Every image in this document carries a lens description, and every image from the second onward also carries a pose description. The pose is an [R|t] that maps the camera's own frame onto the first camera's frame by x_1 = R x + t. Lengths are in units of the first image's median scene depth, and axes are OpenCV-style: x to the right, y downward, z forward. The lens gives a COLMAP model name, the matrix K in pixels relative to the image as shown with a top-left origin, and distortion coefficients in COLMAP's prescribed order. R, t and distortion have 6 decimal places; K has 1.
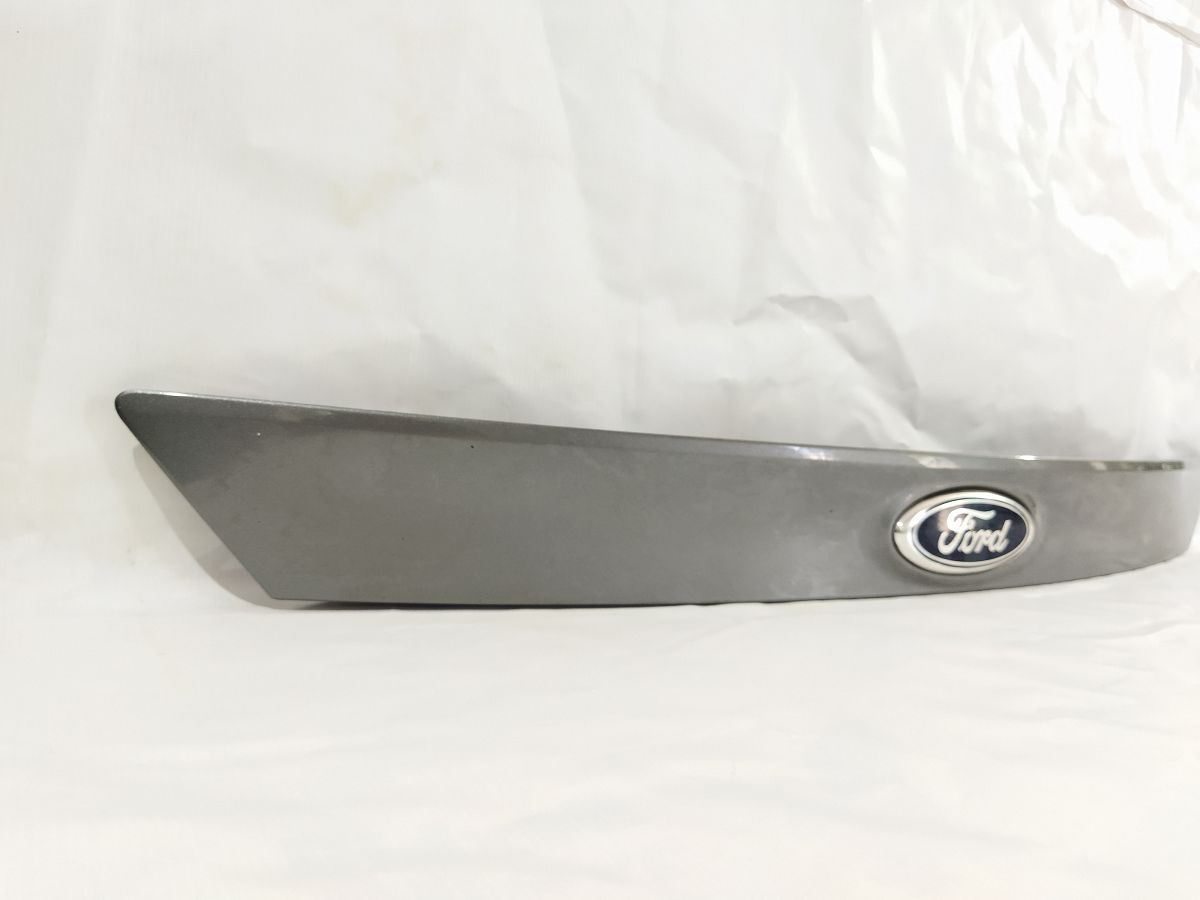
lens RADIAL K [[944.6, 0, 598.0], [0, 944.6, 439.7], [0, 0, 1]] dist [0.024668, -0.053712]
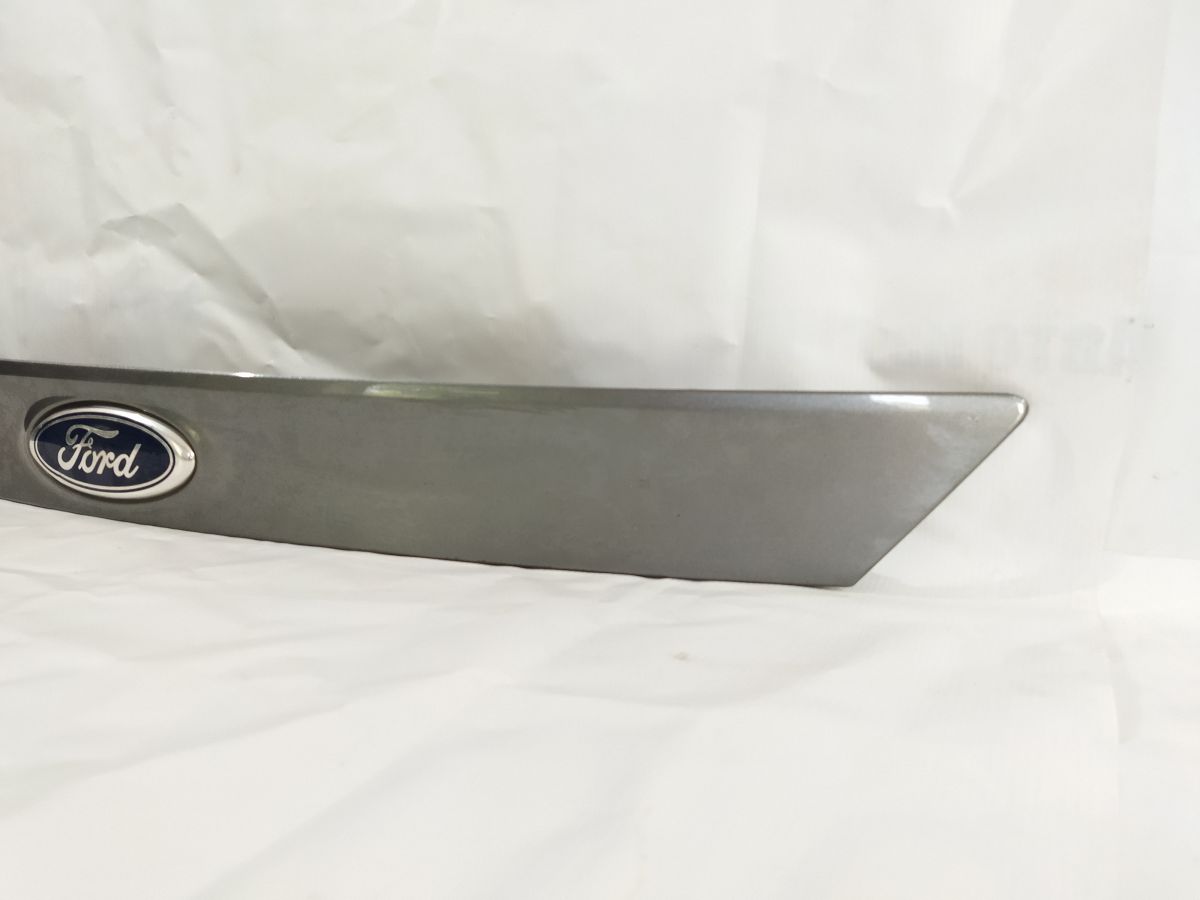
lens RADIAL K [[944.6, 0, 595.5], [0, 944.6, 438.1], [0, 0, 1]] dist [0.024668, -0.053712]
pose [[0.547065, 0.034689, -0.836371, 1.371172], [-0.030150, 0.999309, 0.021726, 0.048861], [0.836547, 0.013331, 0.547733, 0.873736]]
